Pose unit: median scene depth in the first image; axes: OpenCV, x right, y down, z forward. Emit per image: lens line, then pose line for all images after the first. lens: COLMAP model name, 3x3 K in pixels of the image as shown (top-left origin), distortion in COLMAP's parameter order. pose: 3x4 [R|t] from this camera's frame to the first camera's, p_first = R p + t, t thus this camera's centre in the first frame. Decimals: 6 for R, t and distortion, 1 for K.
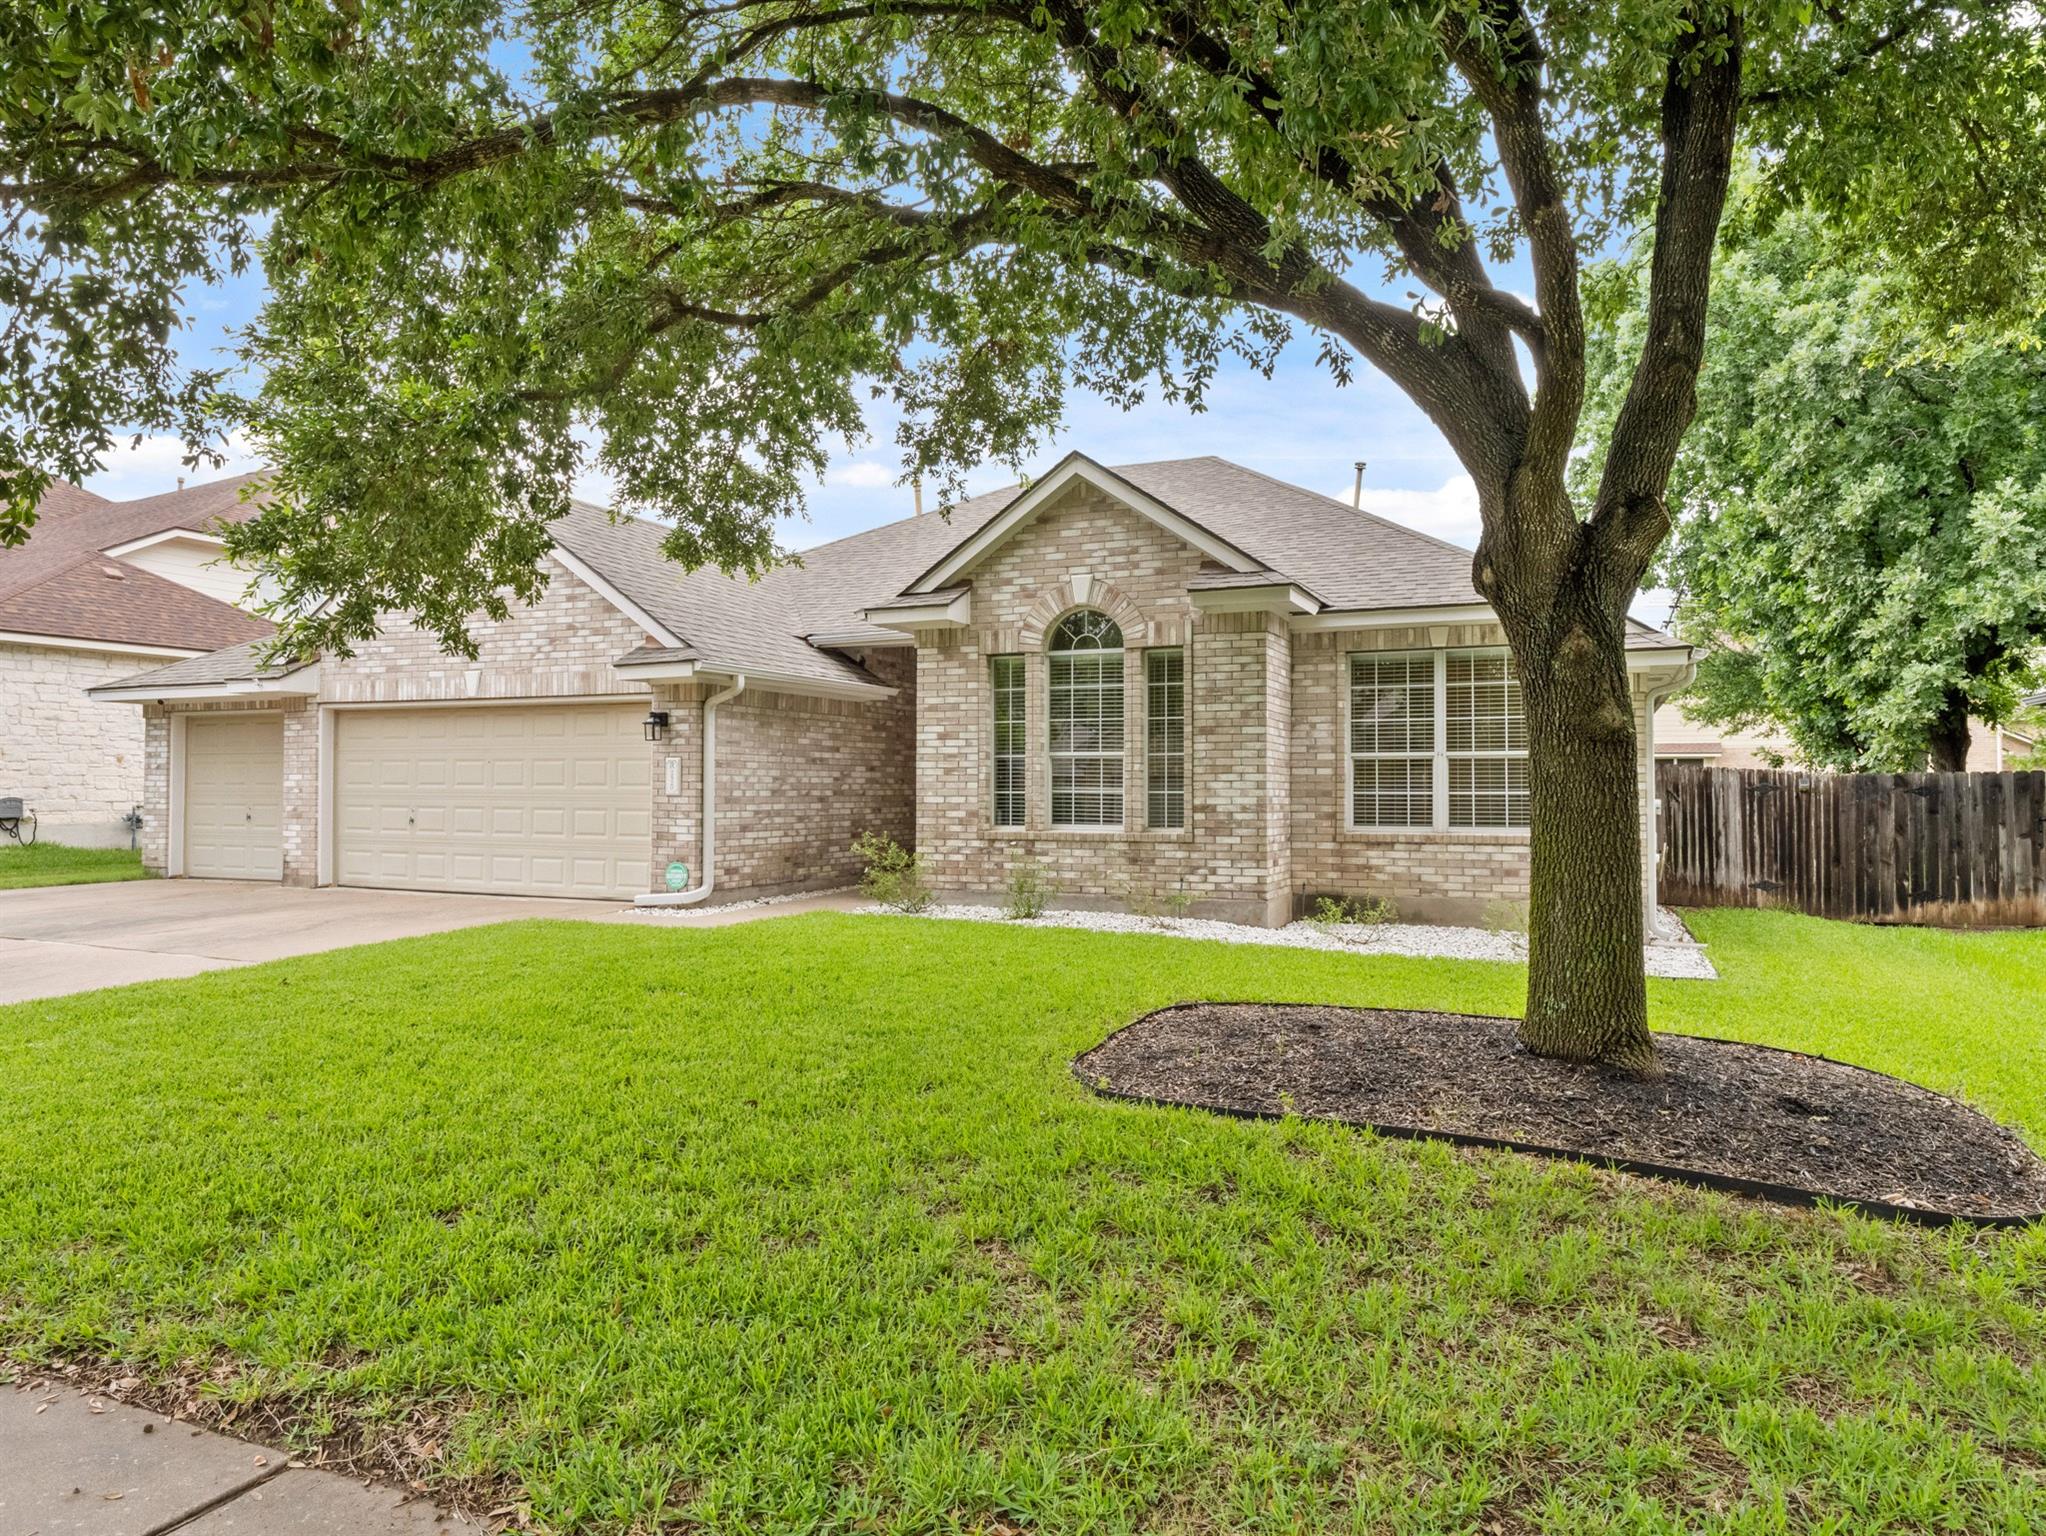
lens RADIAL K [[1296.9, 0, 1023.0], [0, 1296.9, 768.0], [0, 0, 1]] dist [0.000433, -0.002842]
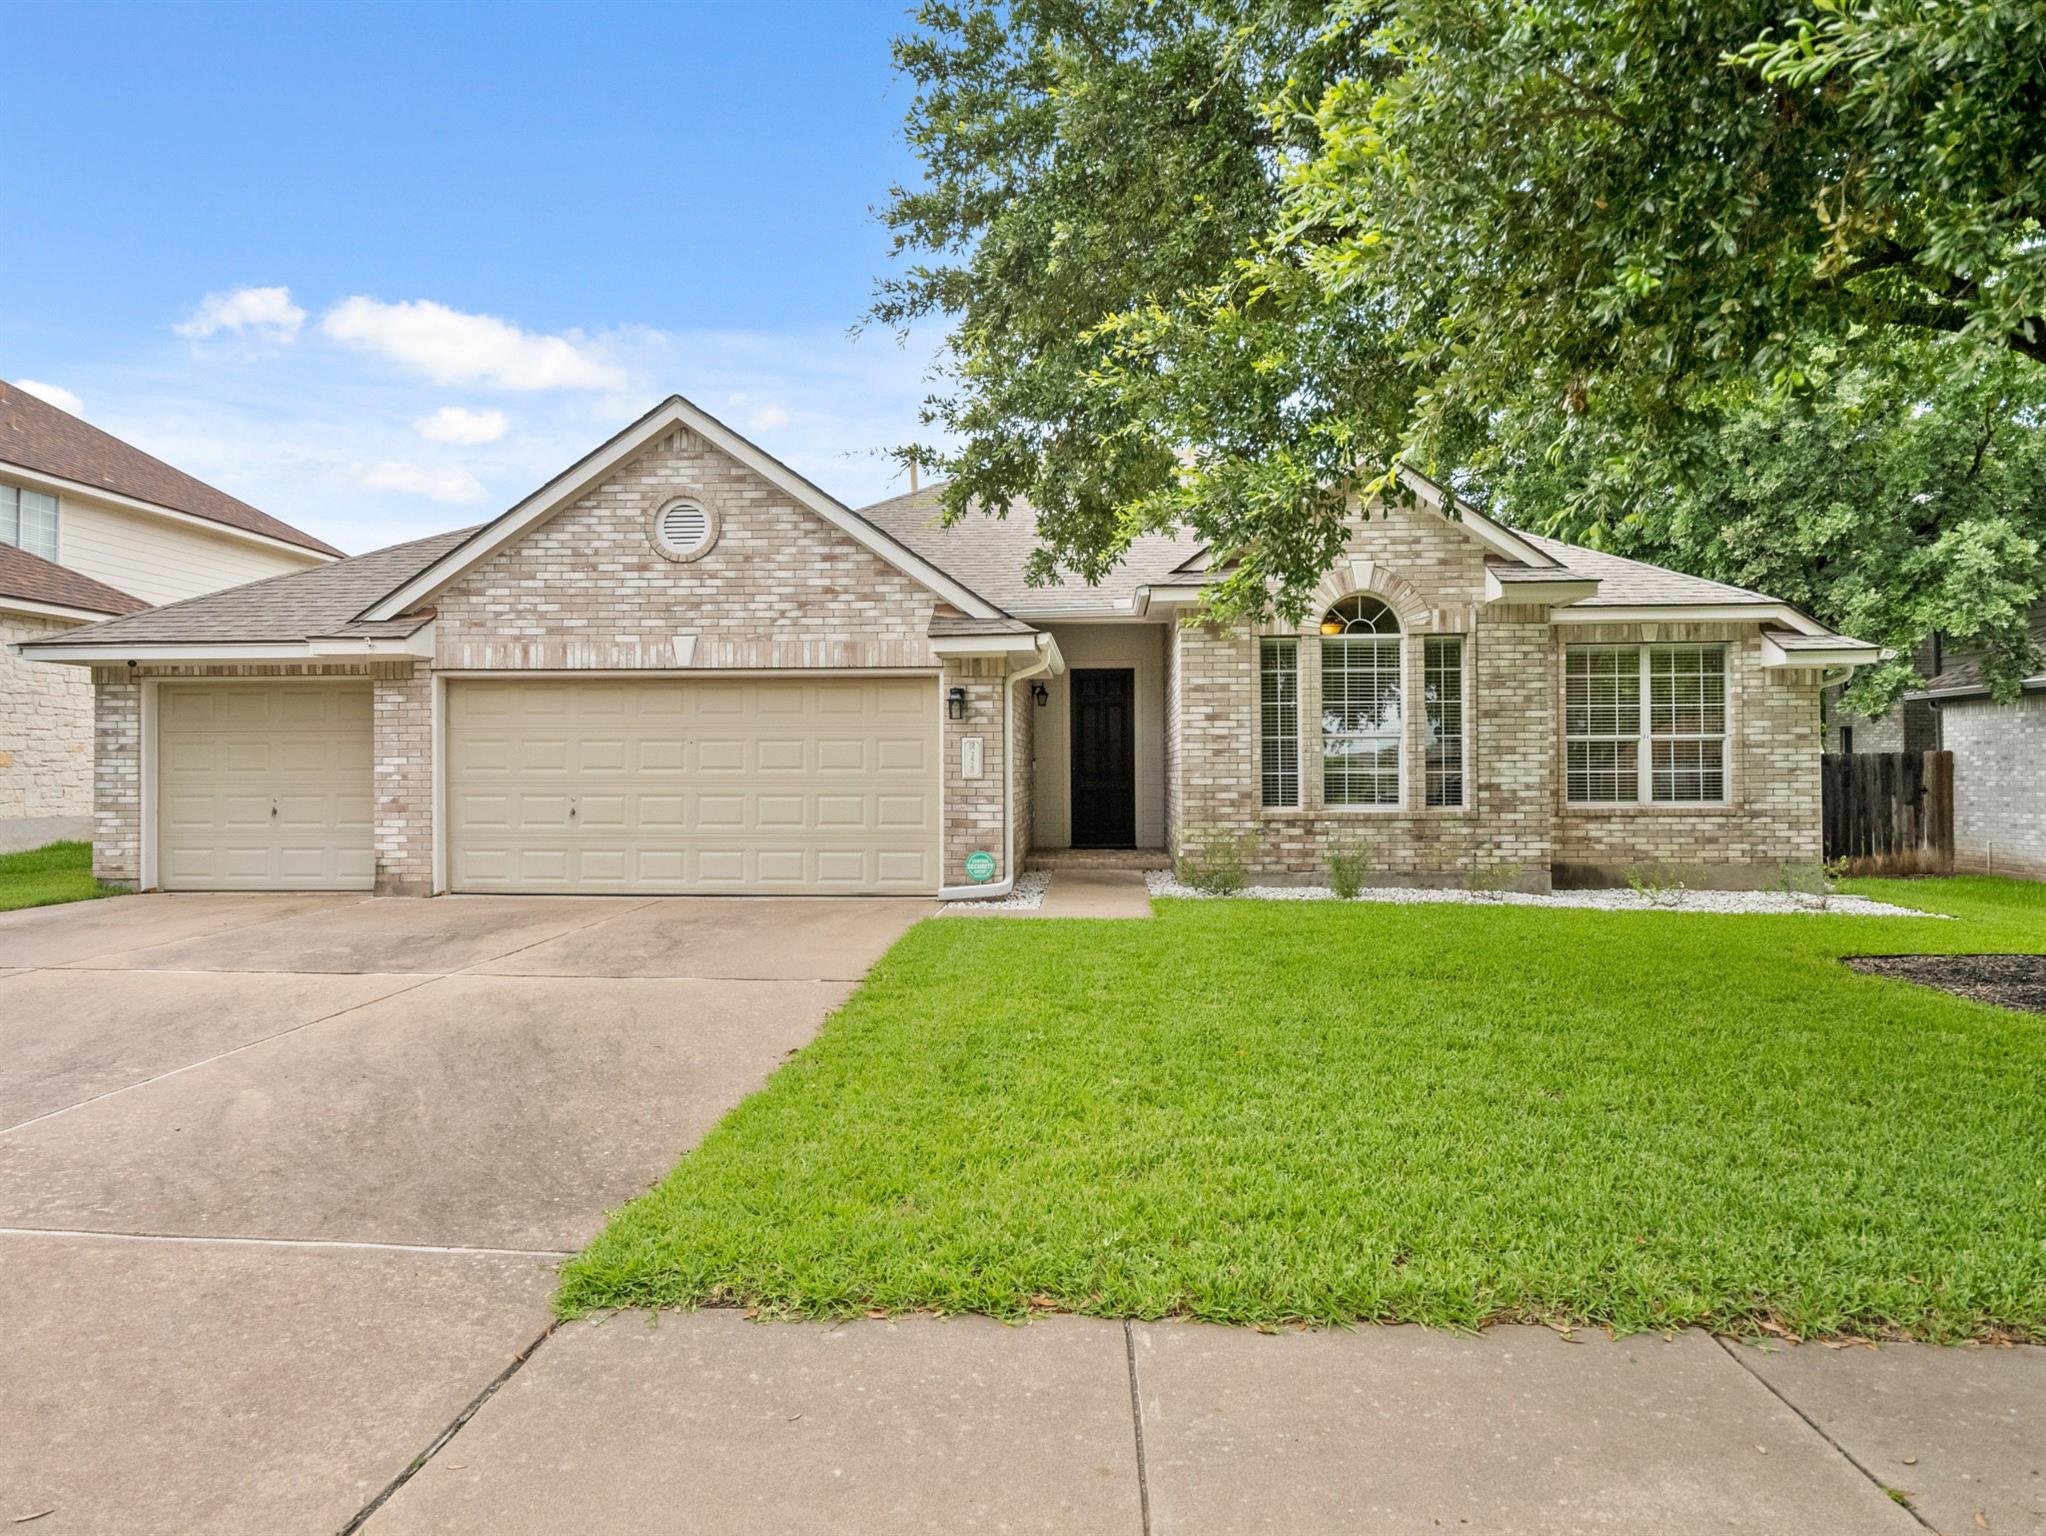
lens RADIAL K [[1296.9, 0, 1023.0], [0, 1296.9, 768.0], [0, 0, 1]] dist [0.000433, -0.002842]
pose [[0.938361, -0.004775, 0.345623, -0.553784], [0.000615, 0.999926, 0.012145, 0.002259], [-0.345655, -0.011183, 0.938295, 0.124766]]
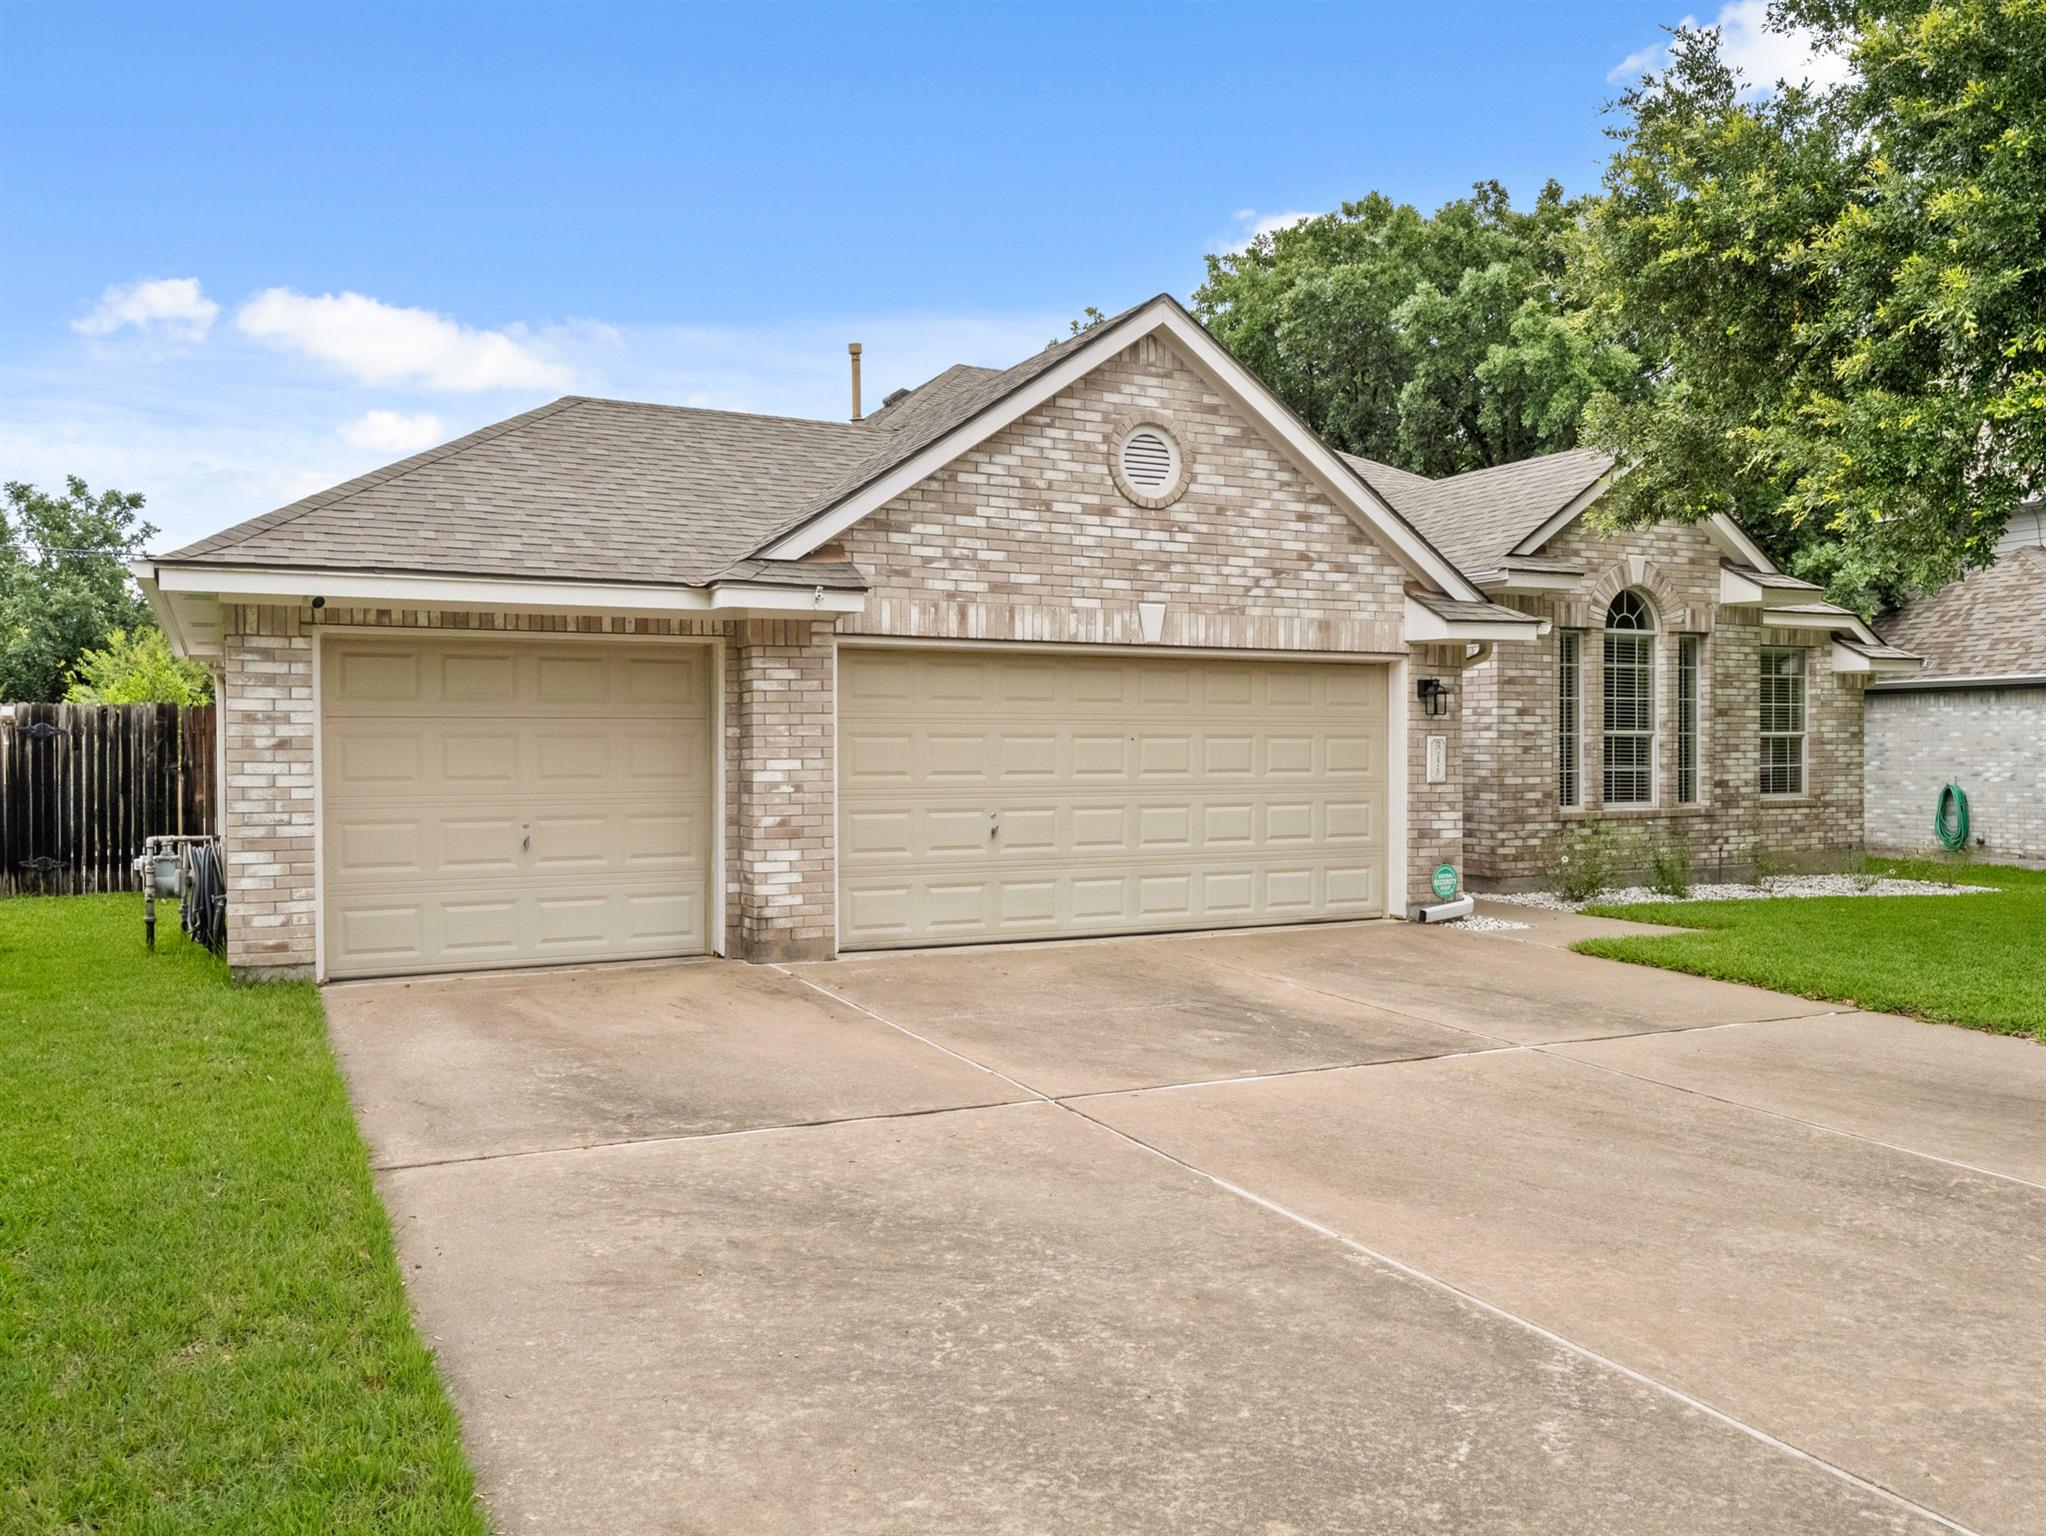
lens RADIAL K [[1582.6, 0, 1025.5], [0, 1582.6, 773.6], [0, 0, 1]] dist [-0.000277, -0.001517]
pose [[0.631882, -0.018718, 0.774838, -1.194060], [-0.008807, 0.999470, 0.031326, -0.013173], [-0.775014, -0.026618, 0.631383, 0.576098]]
